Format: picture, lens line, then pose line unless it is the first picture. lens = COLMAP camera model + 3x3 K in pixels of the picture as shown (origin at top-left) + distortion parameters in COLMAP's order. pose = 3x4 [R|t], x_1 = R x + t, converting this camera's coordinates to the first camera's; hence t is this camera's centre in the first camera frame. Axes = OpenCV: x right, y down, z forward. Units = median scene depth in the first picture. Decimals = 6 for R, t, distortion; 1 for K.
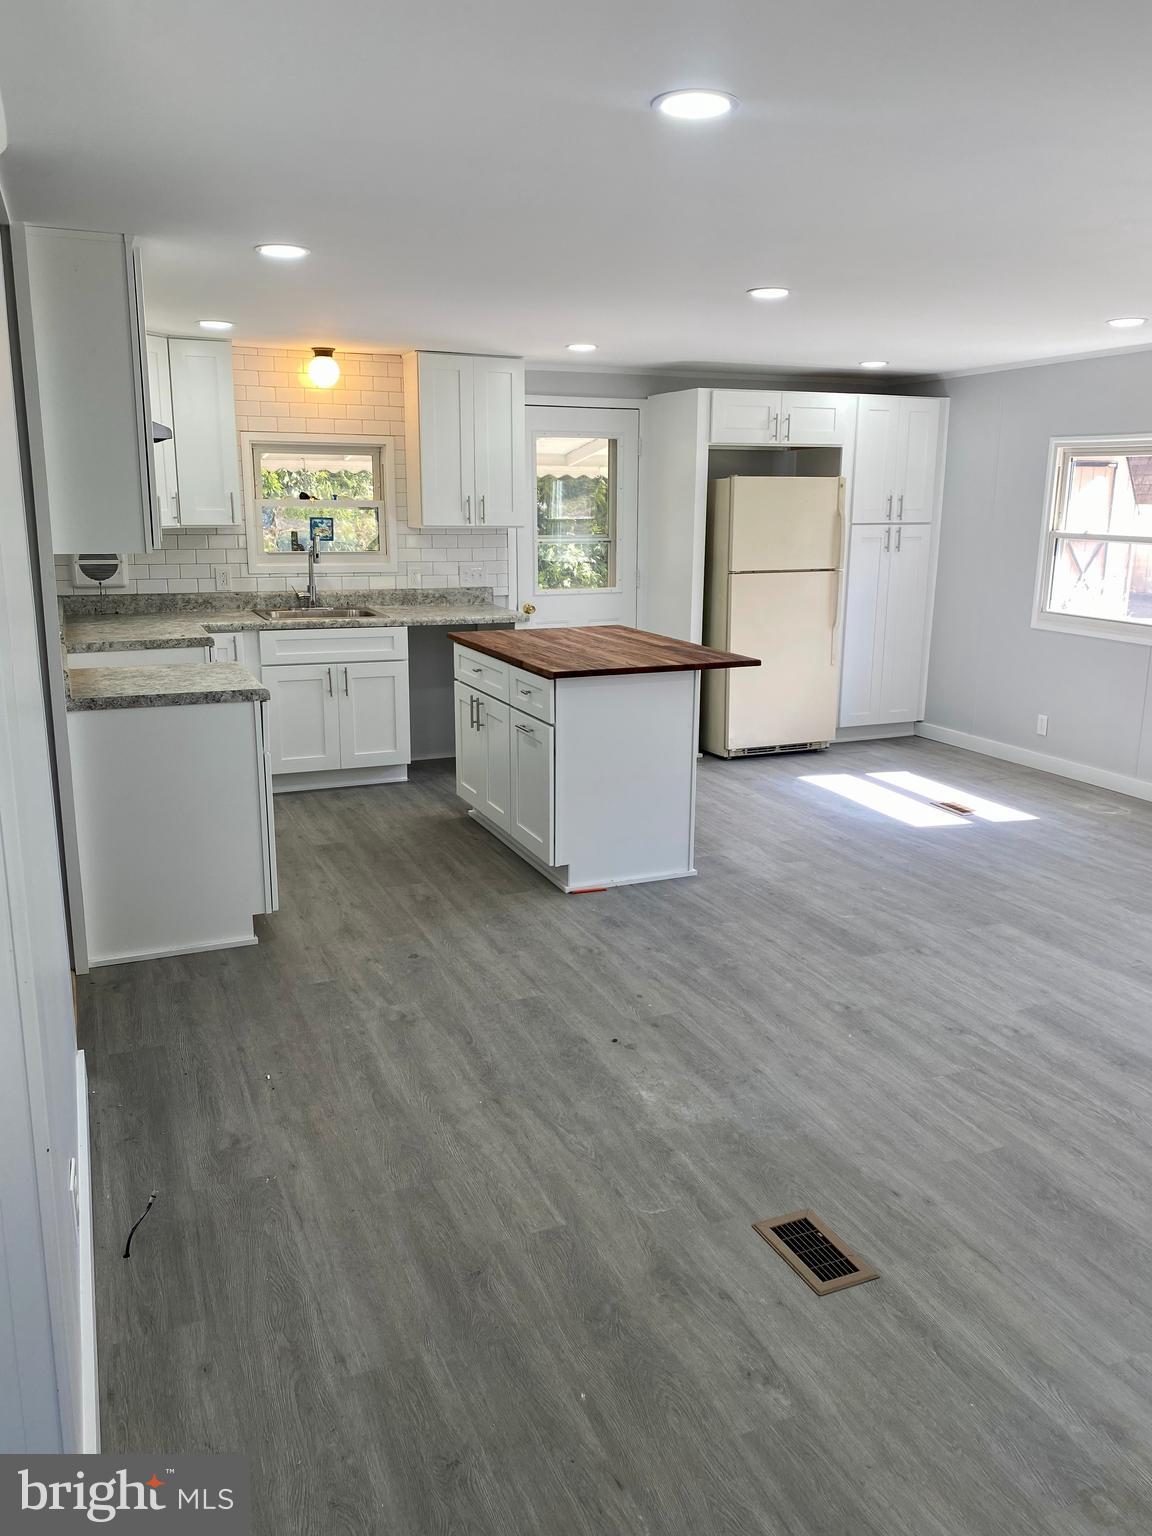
lens RADIAL K [[1163.3, 0, 580.2], [0, 1163.3, 769.0], [0, 0, 1]] dist [0.052362, -0.065288]
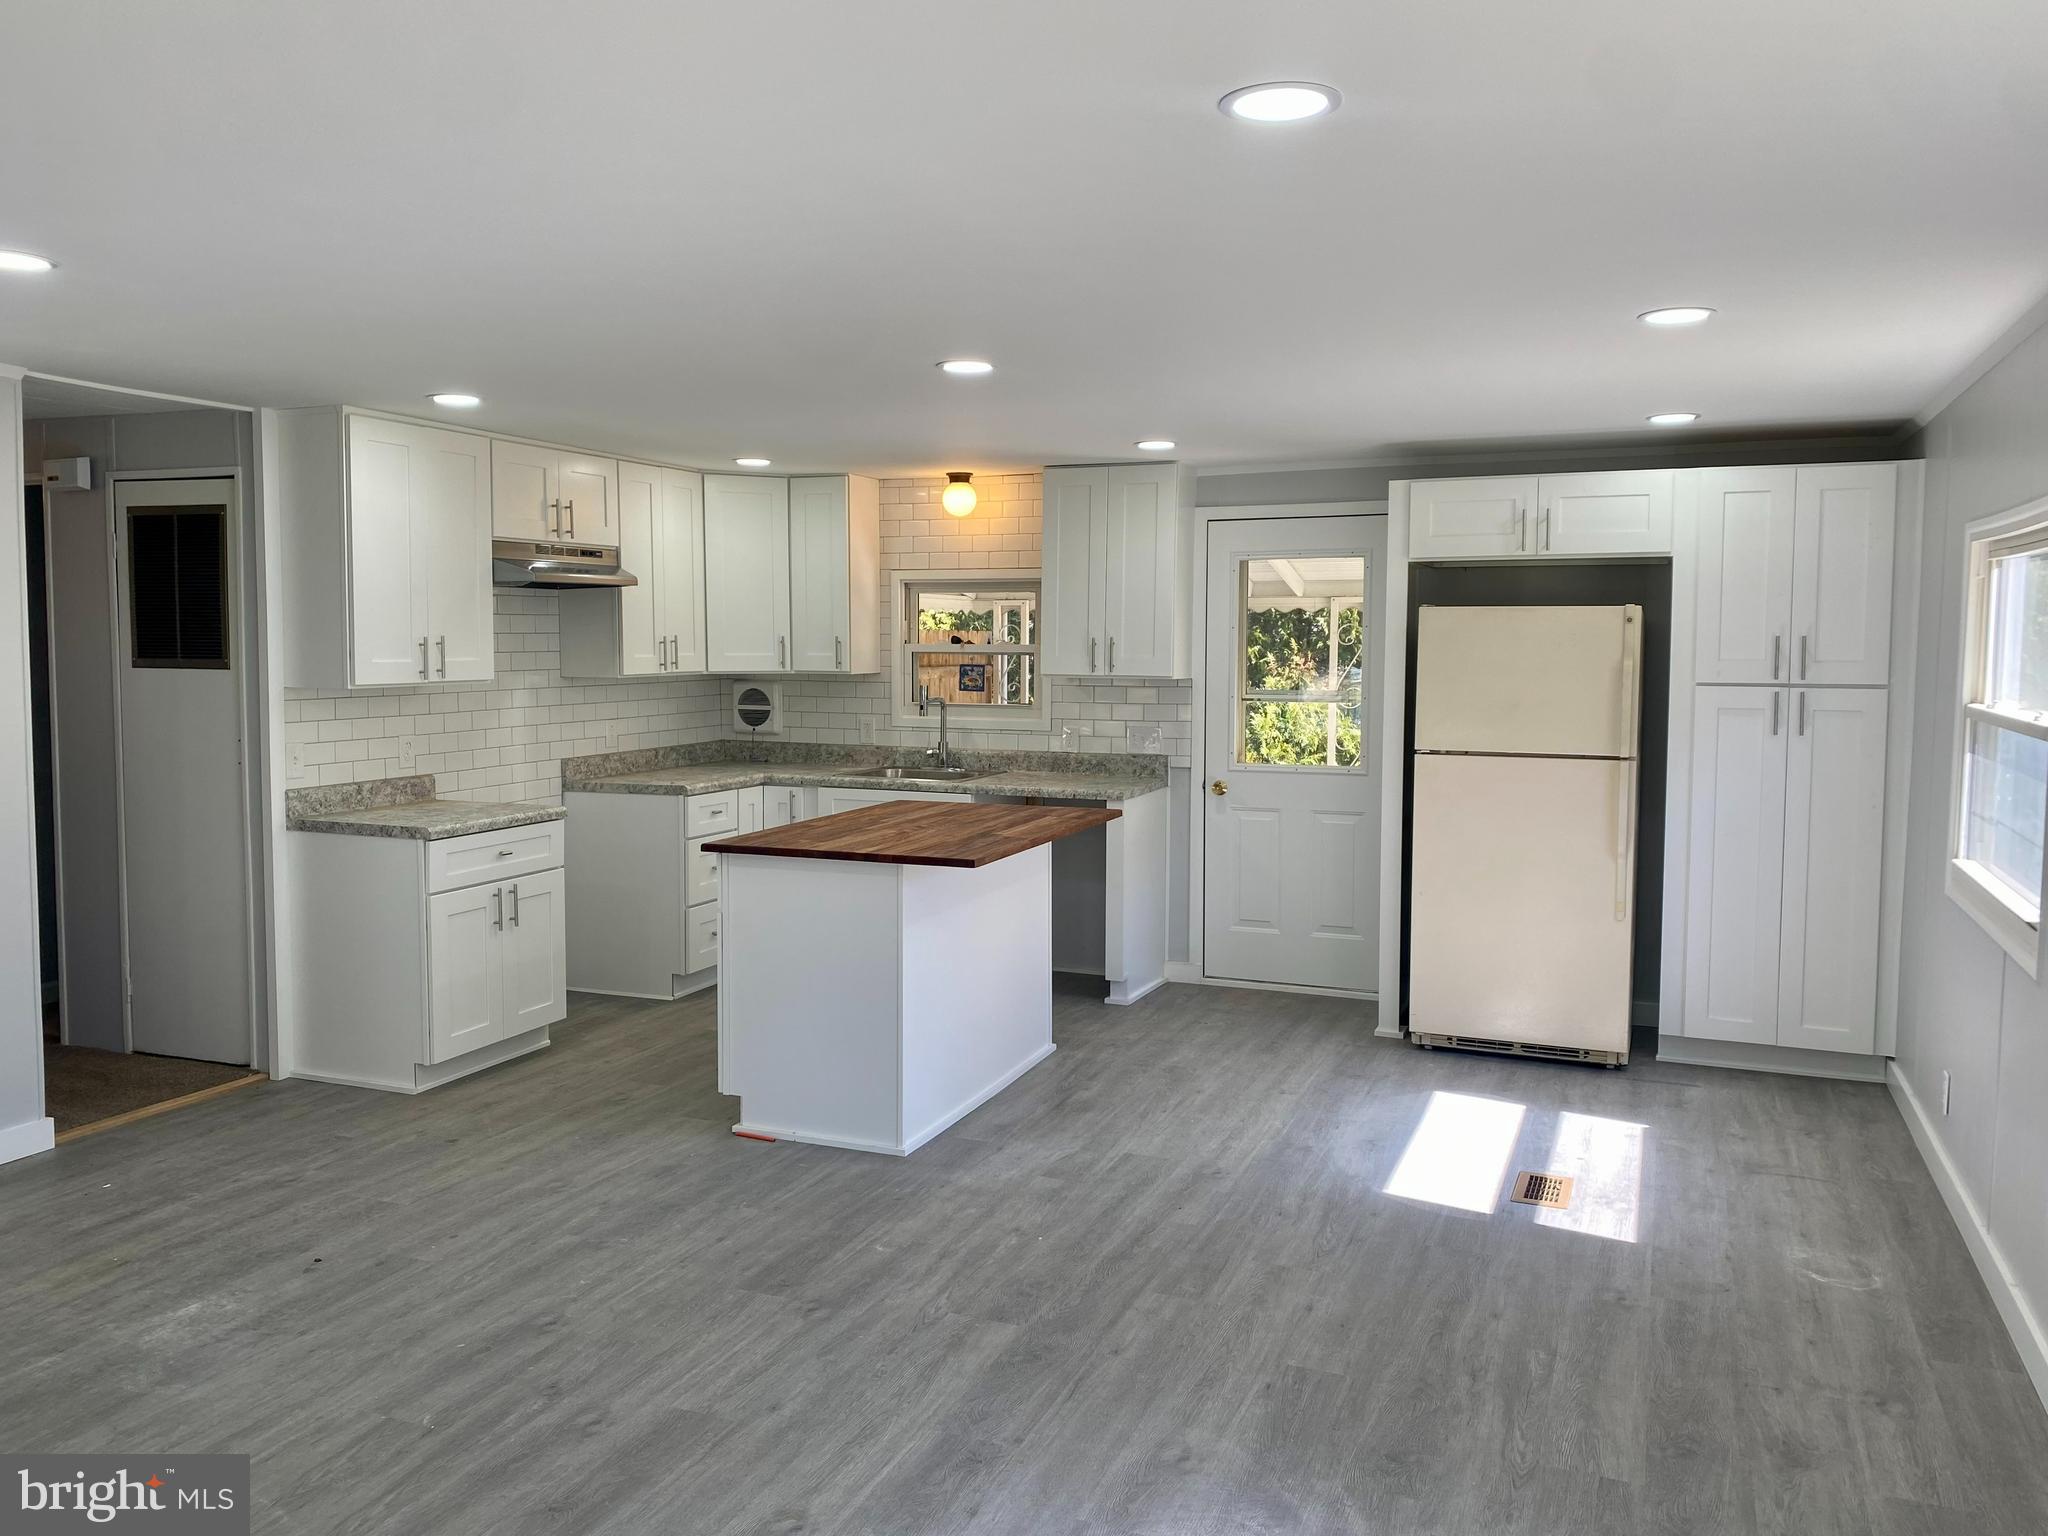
lens RADIAL K [[1563.8, 0, 1024.4], [0, 1563.8, 731.0], [0, 0, 1]] dist [0.046580, -0.061483]
pose [[0.695355, 0.039084, -0.717603, 0.892464], [-0.163423, 0.980960, -0.104928, -0.080224], [0.699839, 0.190235, 0.688503, 0.373965]]
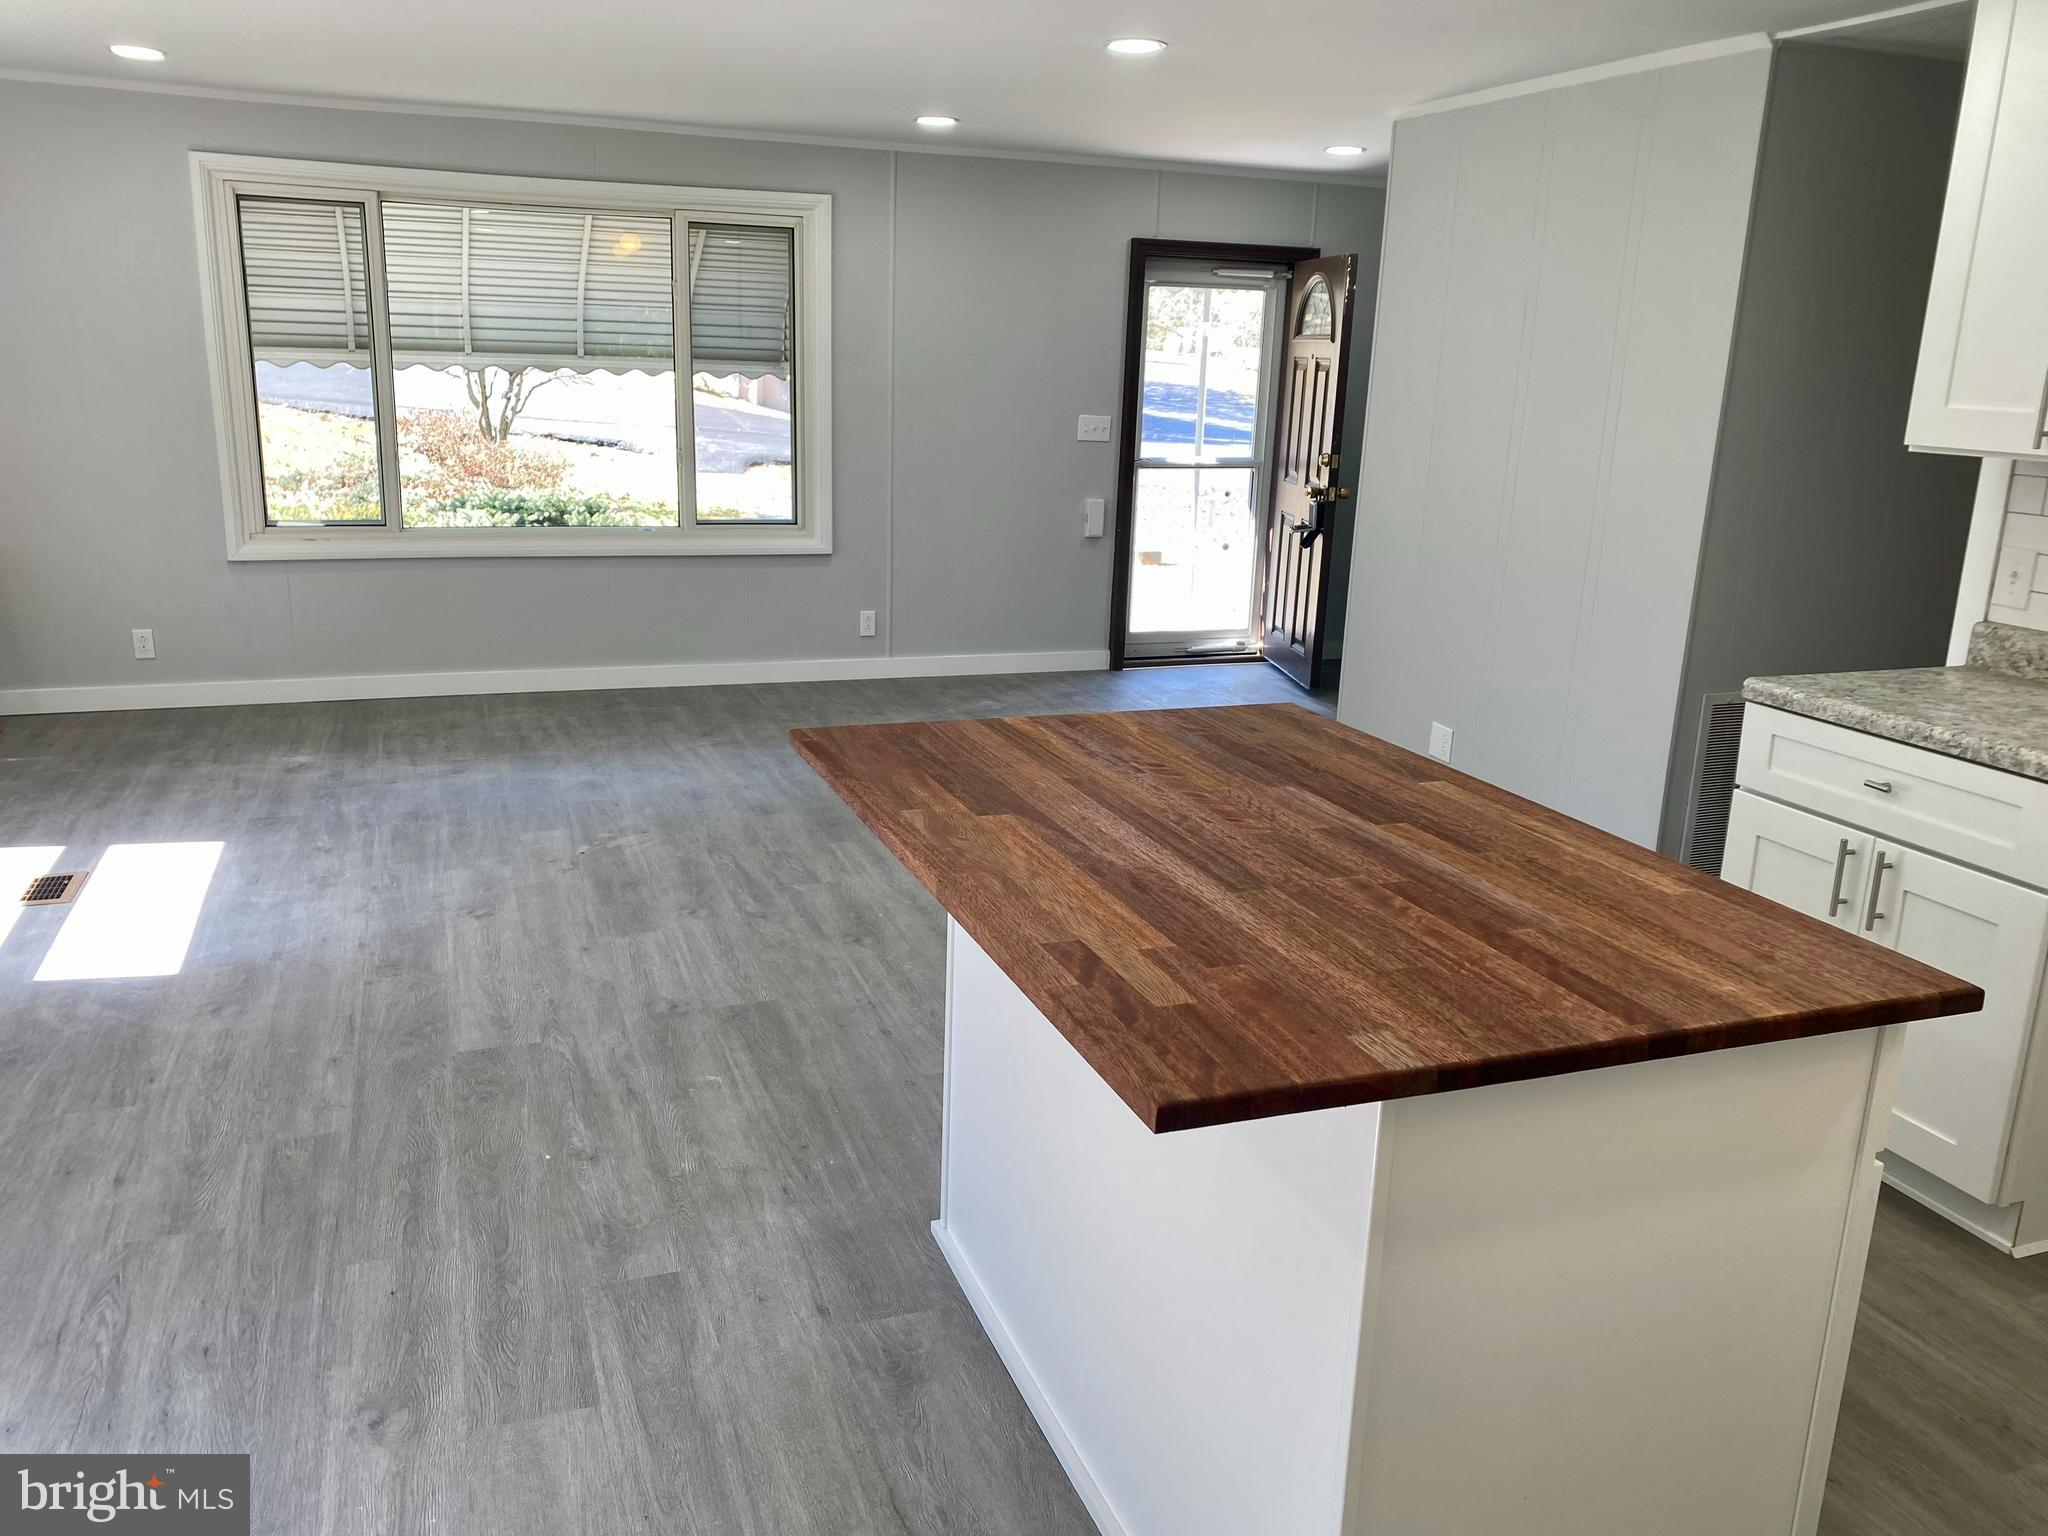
lens RADIAL K [[1576.9, 0, 1020.2], [0, 1576.9, 744.5], [0, 0, 1]] dist [0.005922, 0.035851]
pose [[-0.997639, -0.052361, 0.044440, 0.056702], [-0.025591, 0.883904, 0.466968, -0.354932], [-0.063732, 0.464728, -0.883157, 1.532892]]
